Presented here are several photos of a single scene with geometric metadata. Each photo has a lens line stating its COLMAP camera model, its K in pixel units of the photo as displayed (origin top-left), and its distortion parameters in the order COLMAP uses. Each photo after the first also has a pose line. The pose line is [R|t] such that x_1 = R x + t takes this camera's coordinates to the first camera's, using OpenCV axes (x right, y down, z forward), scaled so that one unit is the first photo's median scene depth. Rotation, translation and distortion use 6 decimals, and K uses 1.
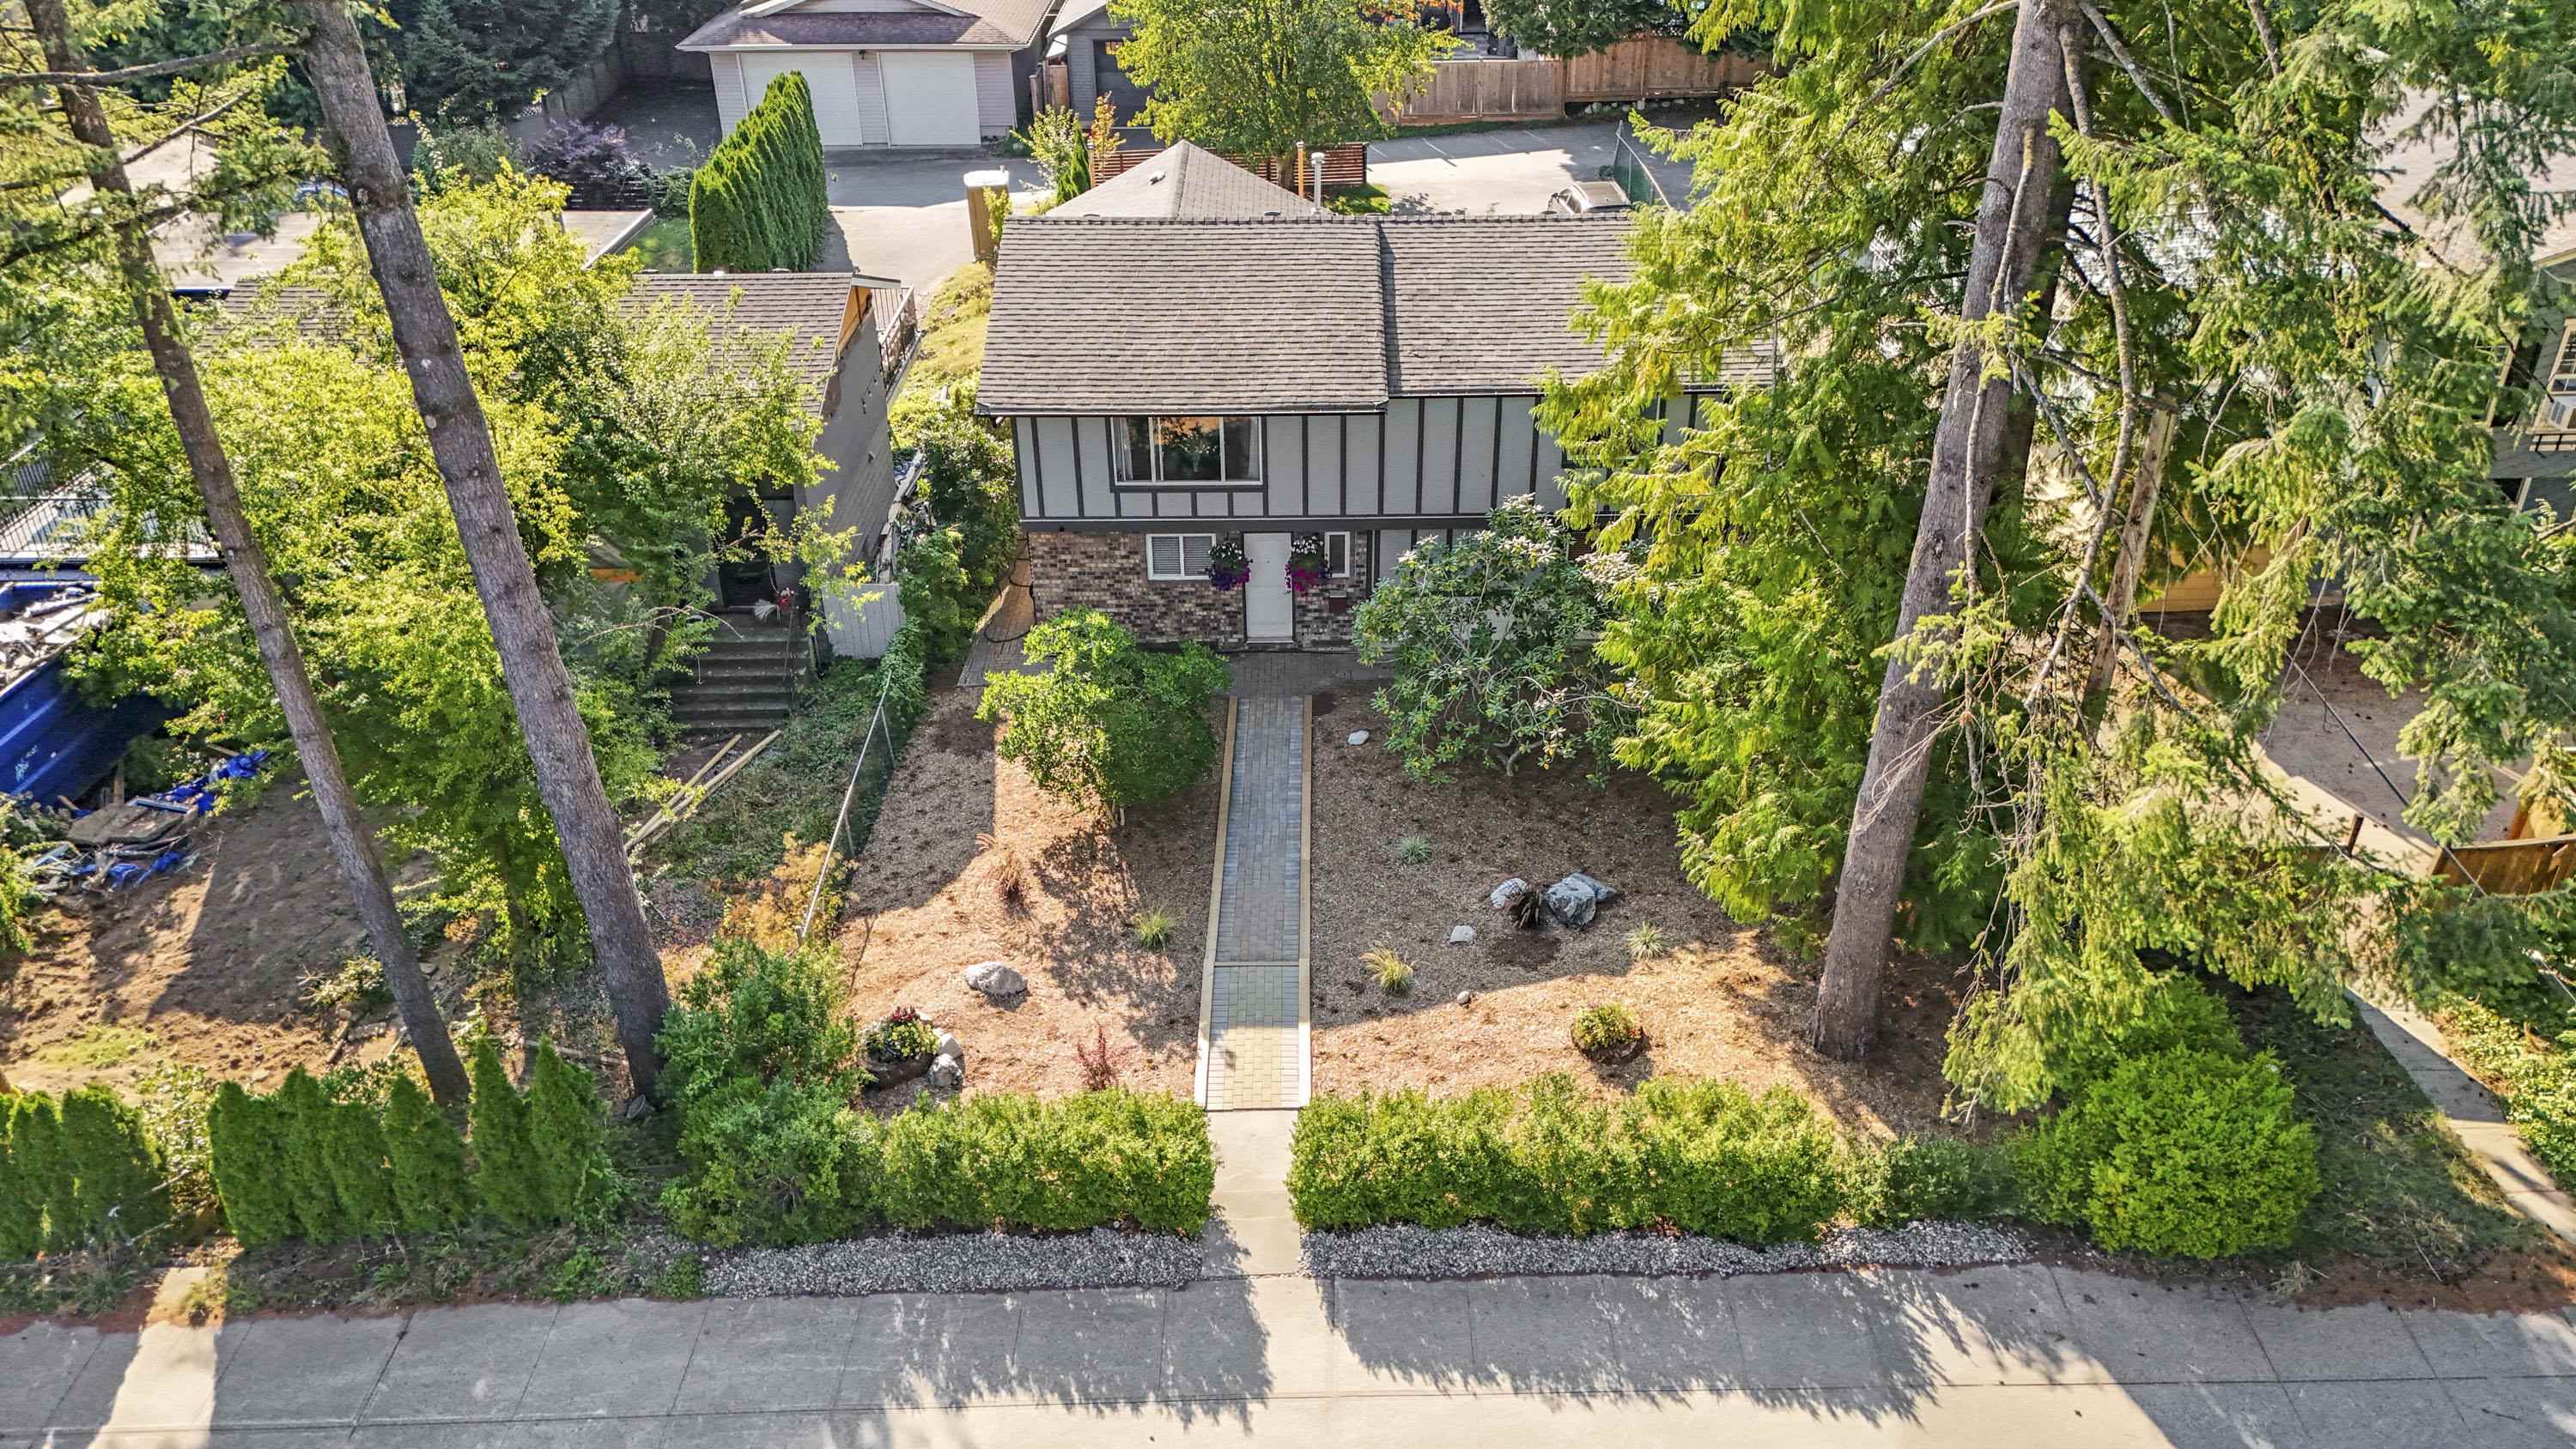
lens RADIAL K [[1876.5, 0, 1324.4], [0, 1876.5, 721.4], [0, 0, 1]] dist [0.001380, -0.001339]
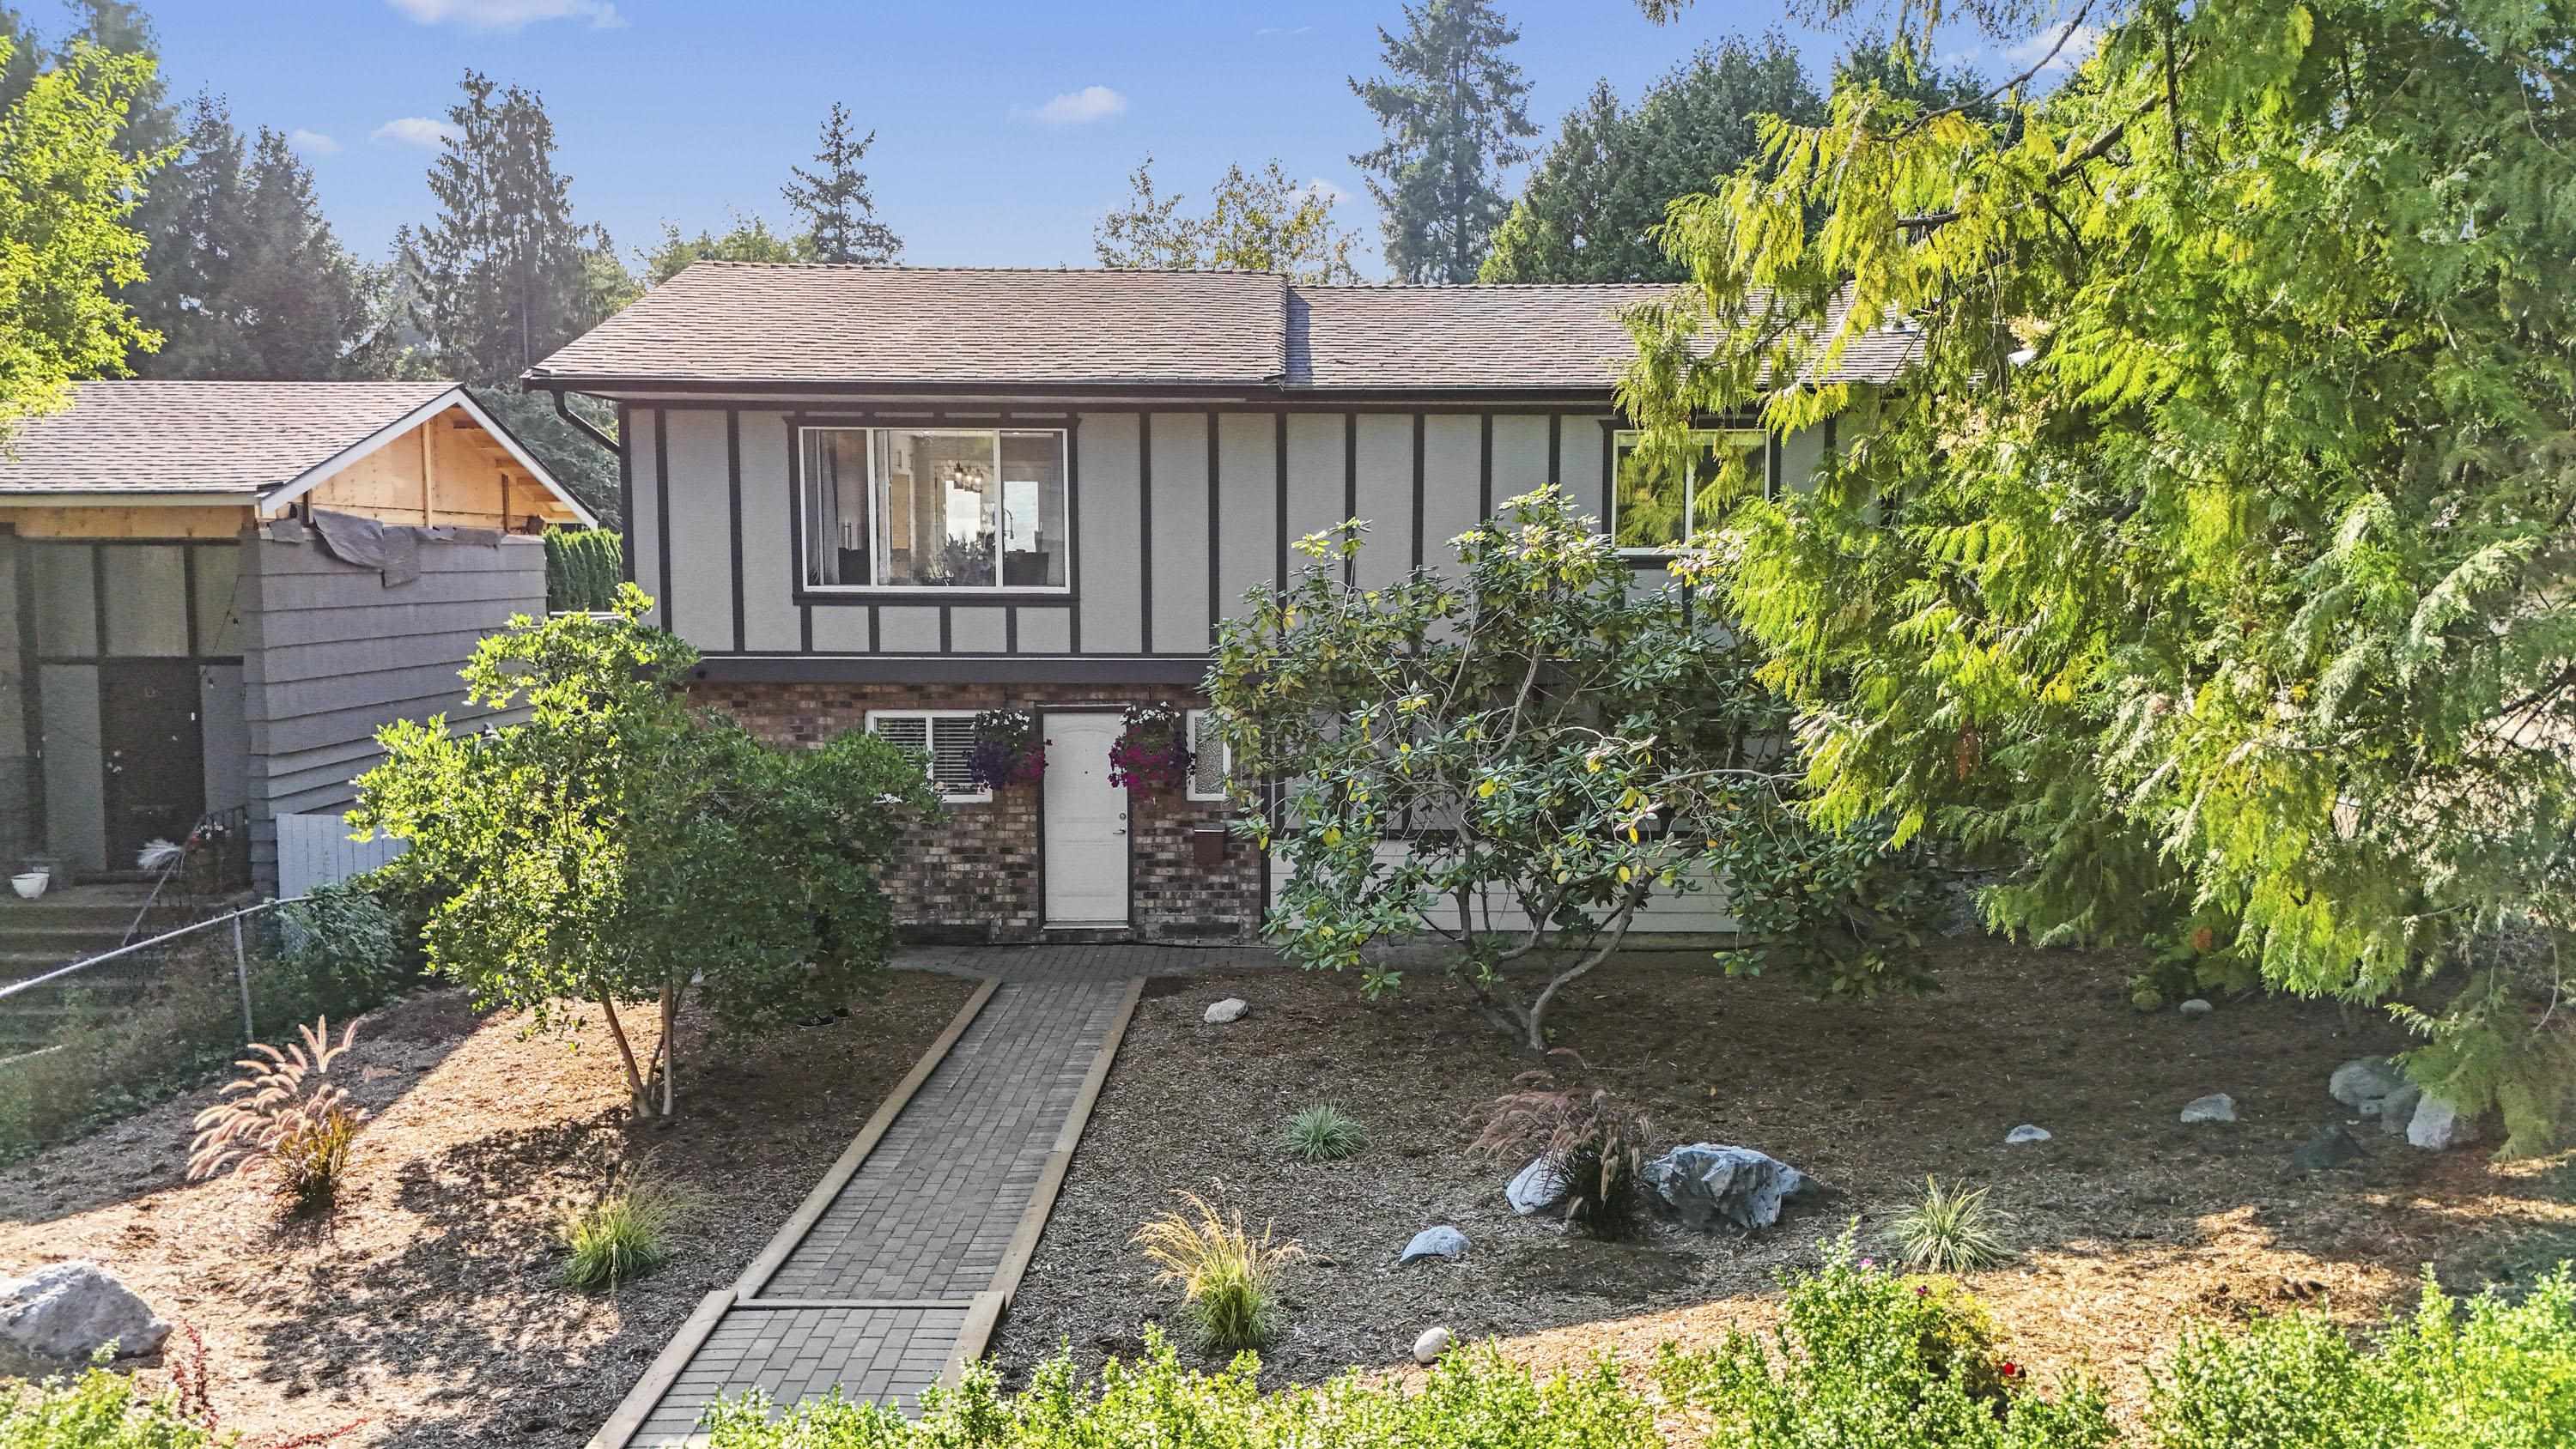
lens RADIAL K [[1876.5, 0, 1324.4], [0, 1876.5, 721.4], [0, 0, 1]] dist [0.001380, -0.001339]
pose [[0.999993, 0.002710, -0.002470, 0.048411], [-0.003515, 0.900175, -0.435513, 0.165131], [0.001043, 0.435519, 0.900179, 0.568349]]
